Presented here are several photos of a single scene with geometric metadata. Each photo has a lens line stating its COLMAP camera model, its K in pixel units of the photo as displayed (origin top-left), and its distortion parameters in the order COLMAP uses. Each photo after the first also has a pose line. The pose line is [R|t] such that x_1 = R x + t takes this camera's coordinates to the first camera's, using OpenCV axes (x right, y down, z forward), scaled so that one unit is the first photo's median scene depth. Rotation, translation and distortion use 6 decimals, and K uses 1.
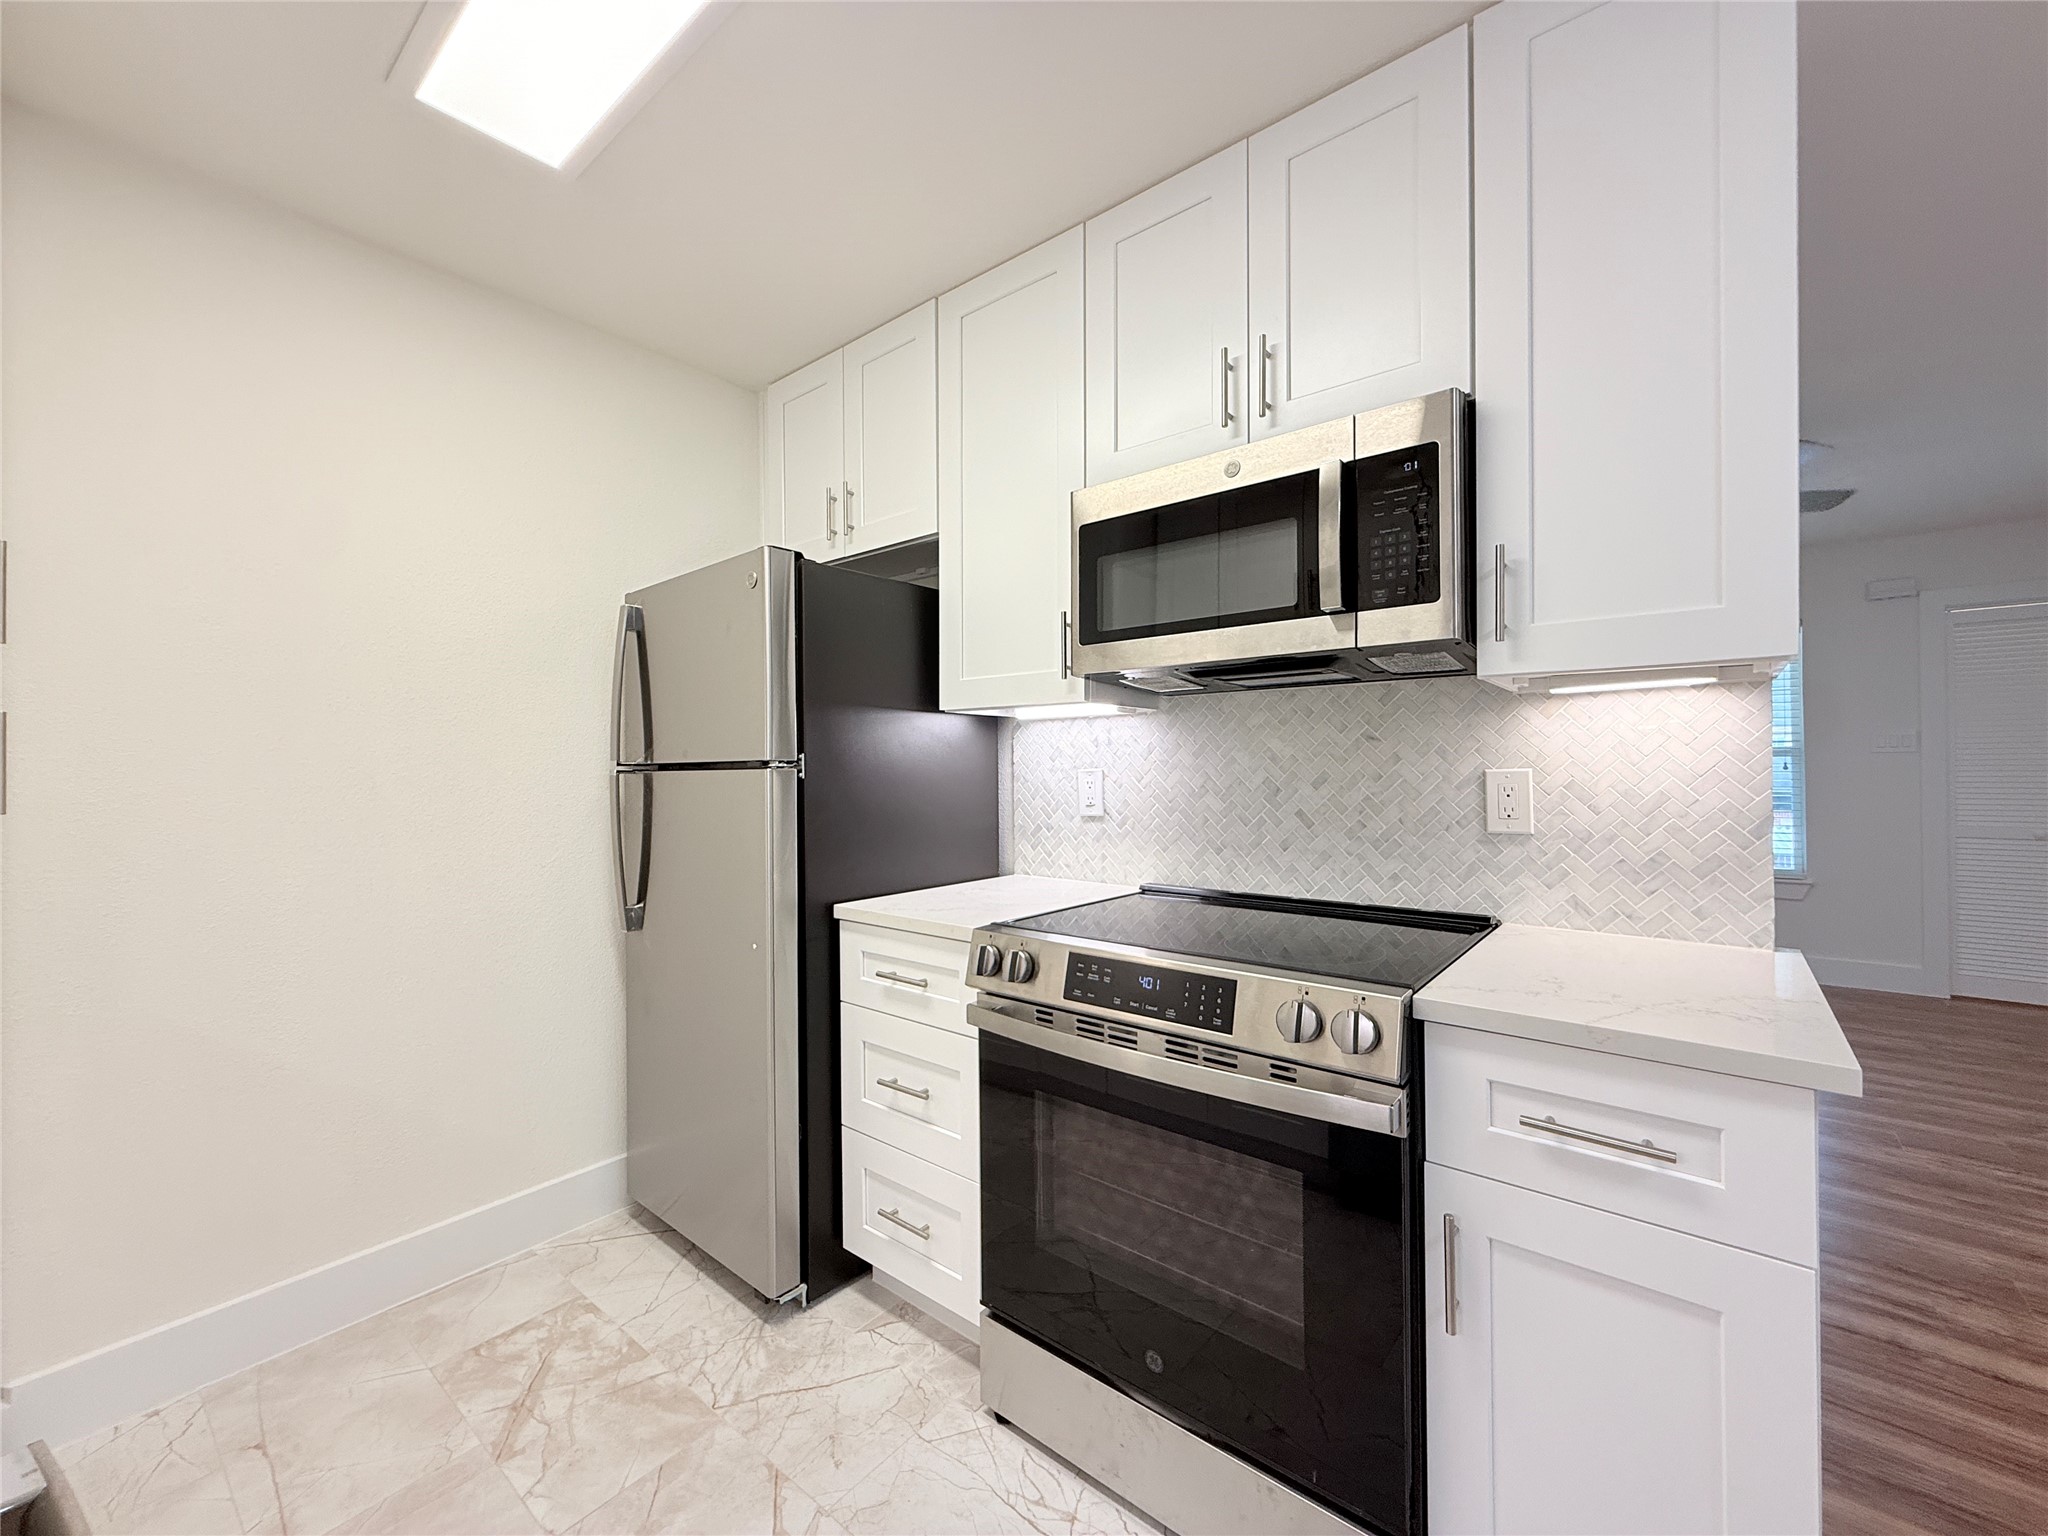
lens RADIAL K [[818.8, 0, 1018.3], [0, 818.8, 765.8], [0, 0, 1]] dist [-0.000811, 0.000377]
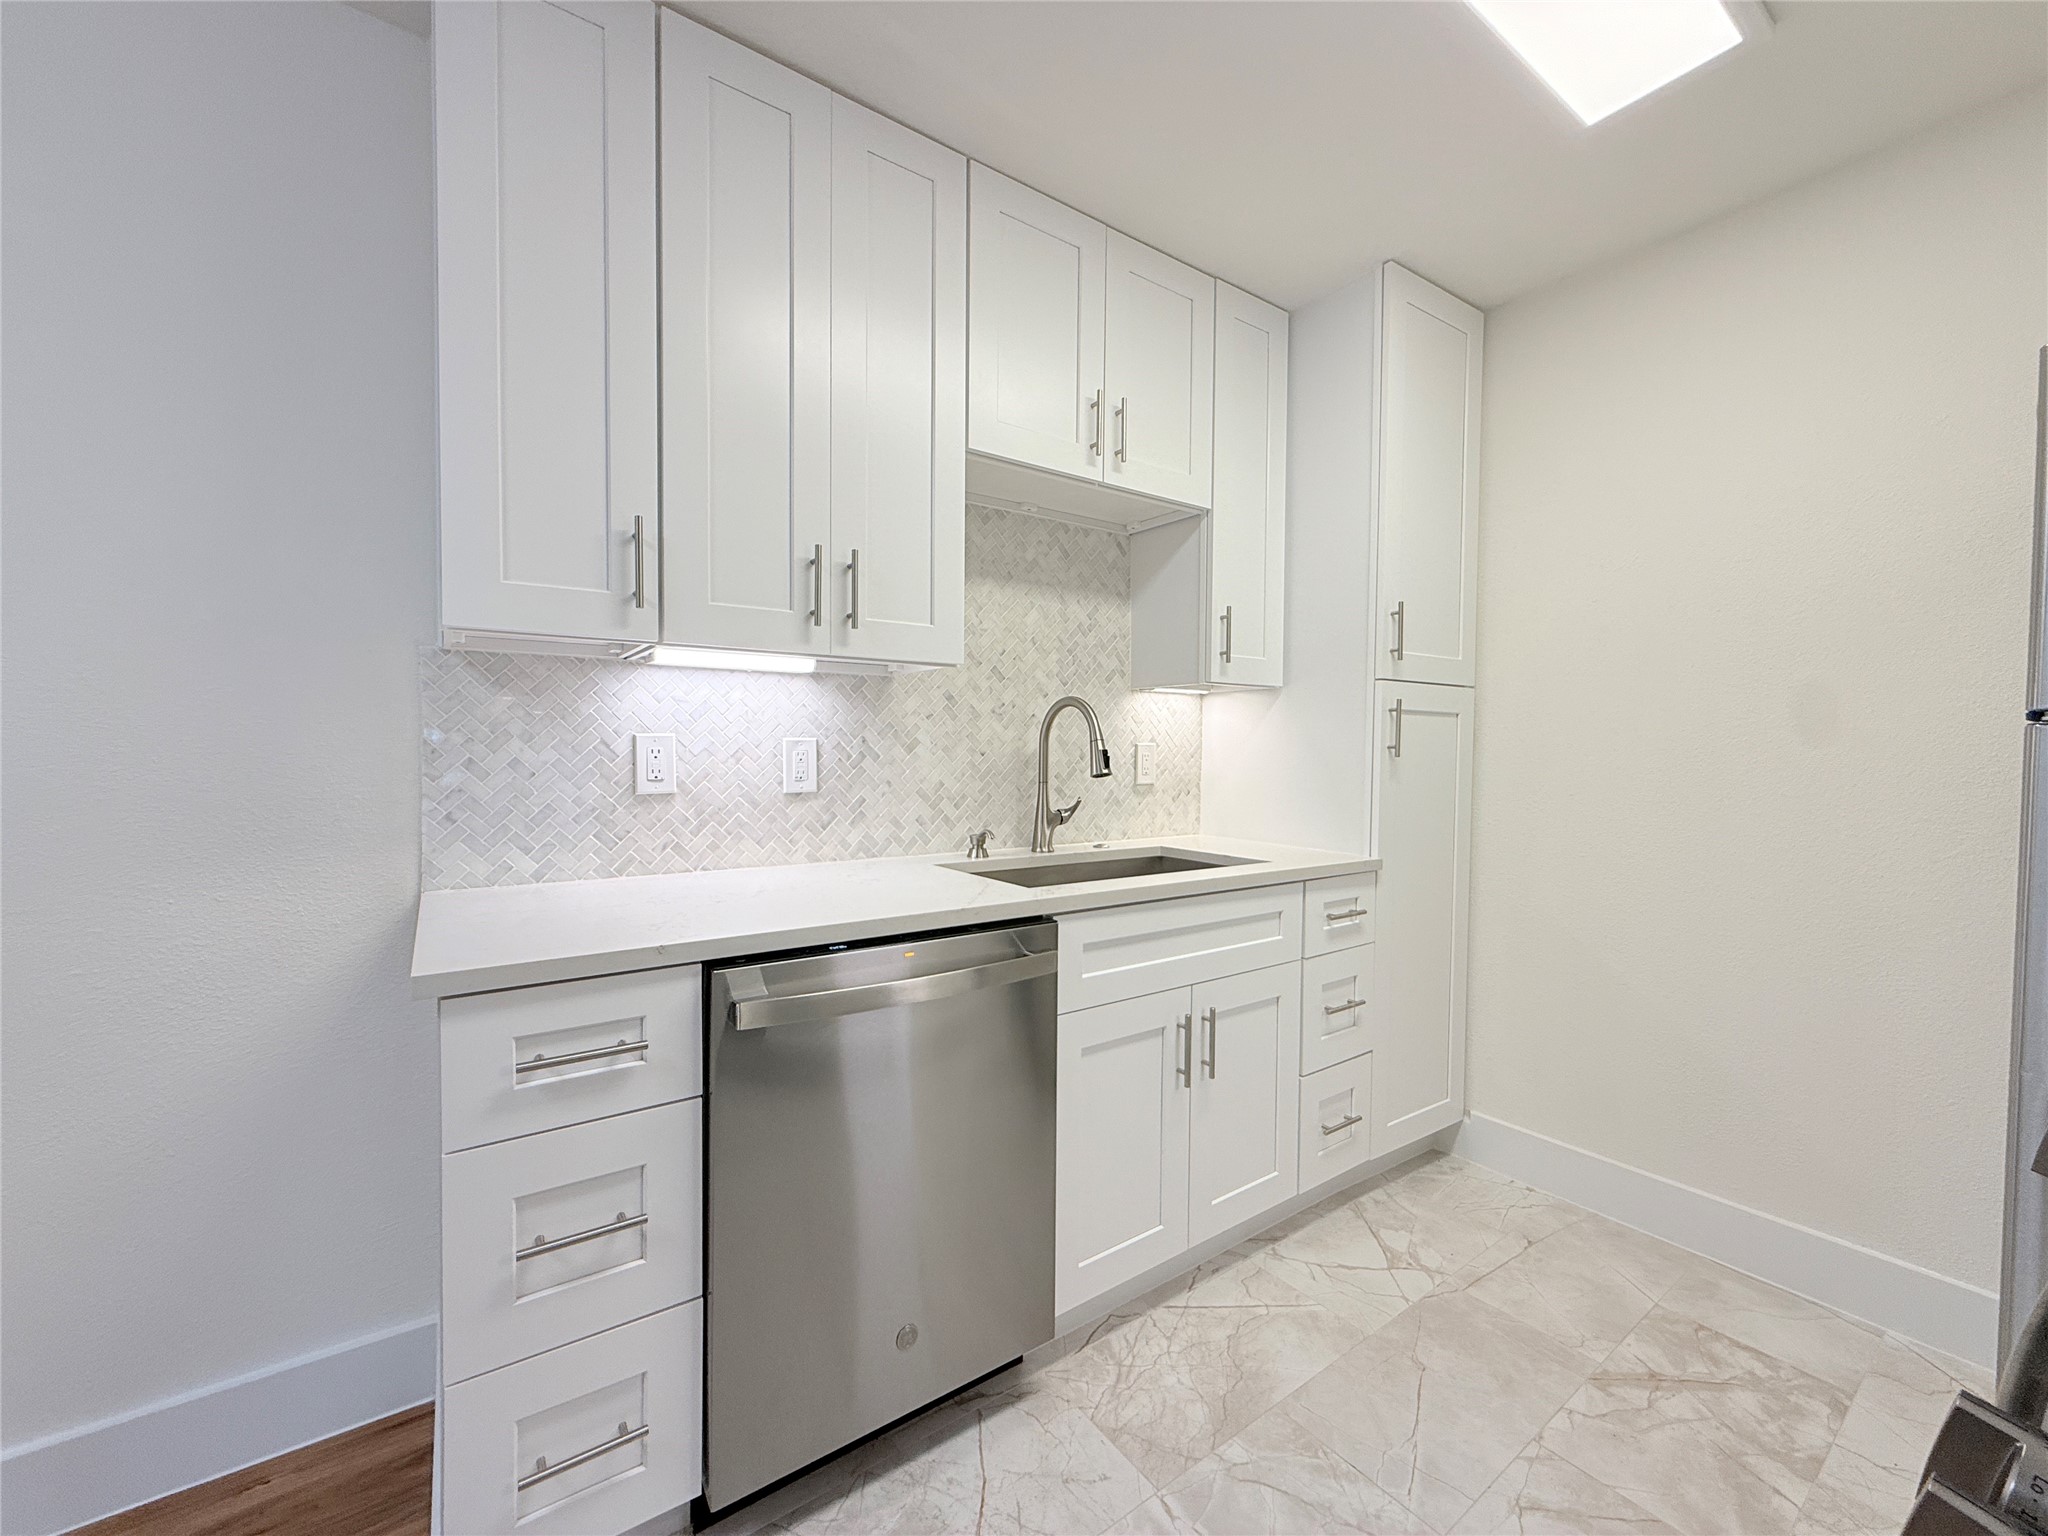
lens RADIAL K [[818.8, 0, 1018.3], [0, 818.8, 765.8], [0, 0, 1]] dist [-0.000811, 0.000377]
pose [[-0.263842, 0.028625, -0.964141, 0.499978], [-0.005611, 0.999497, 0.031211, 0.019853], [0.964550, 0.013645, -0.263549, 0.490205]]
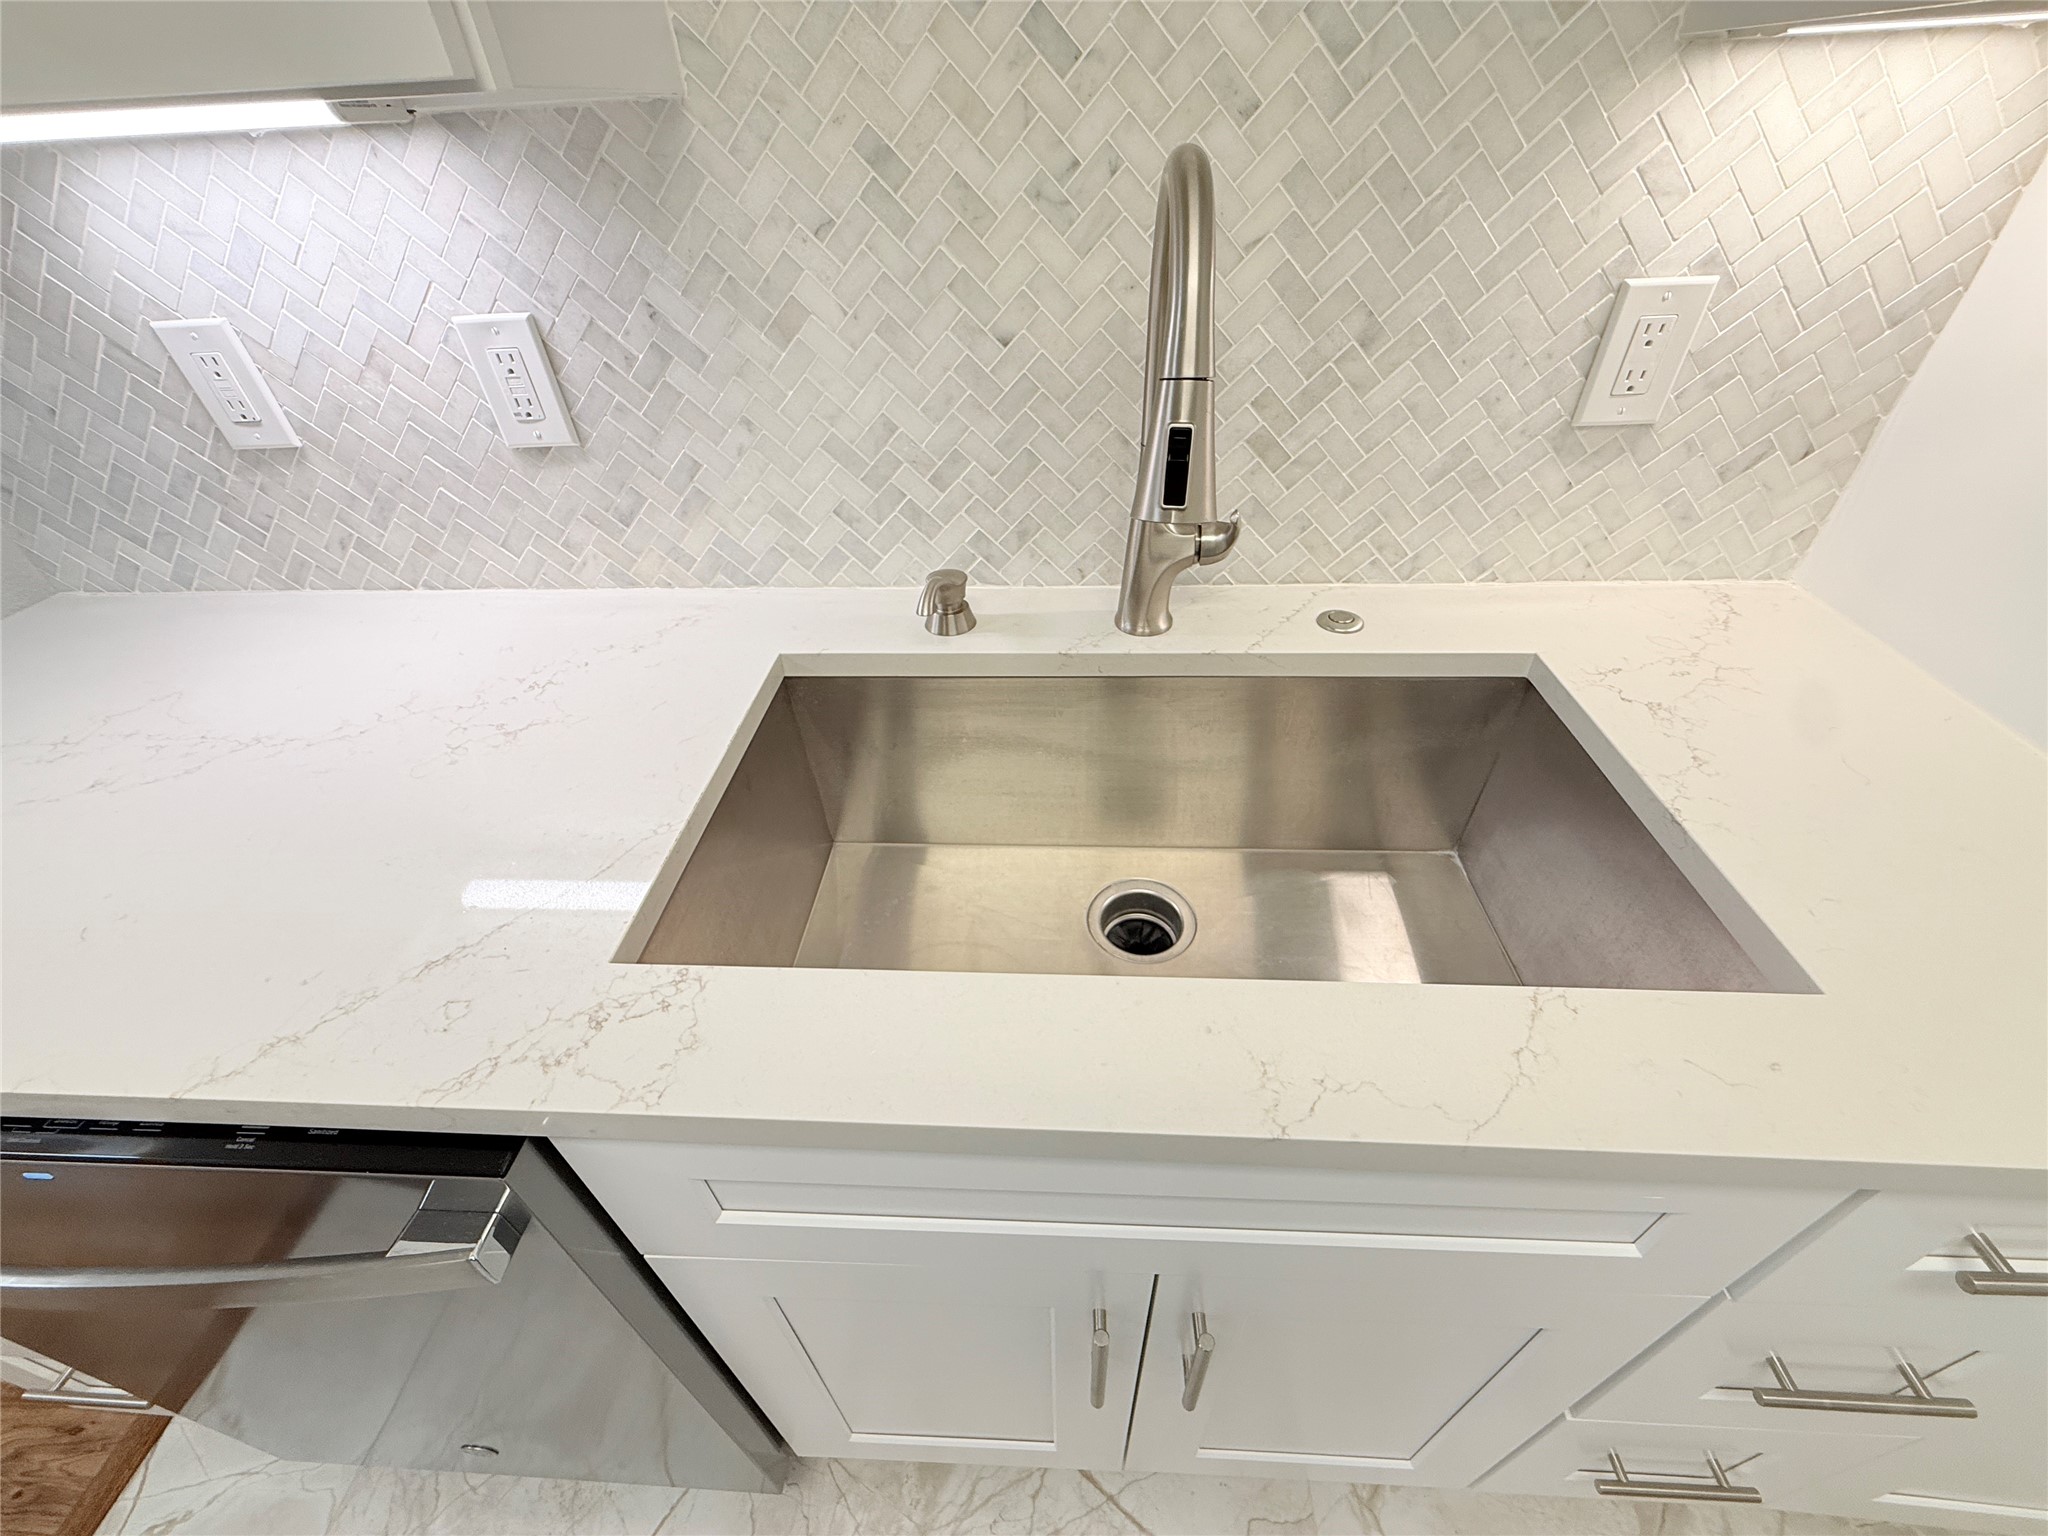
lens RADIAL K [[818.8, 0, 1018.3], [0, 818.8, 765.8], [0, 0, 1]] dist [-0.000811, 0.000377]
pose [[-0.804866, 0.398977, -0.439326, -0.455691], [0.045433, 0.779537, 0.624706, -0.061493], [0.591715, 0.482845, -0.645550, 0.518550]]
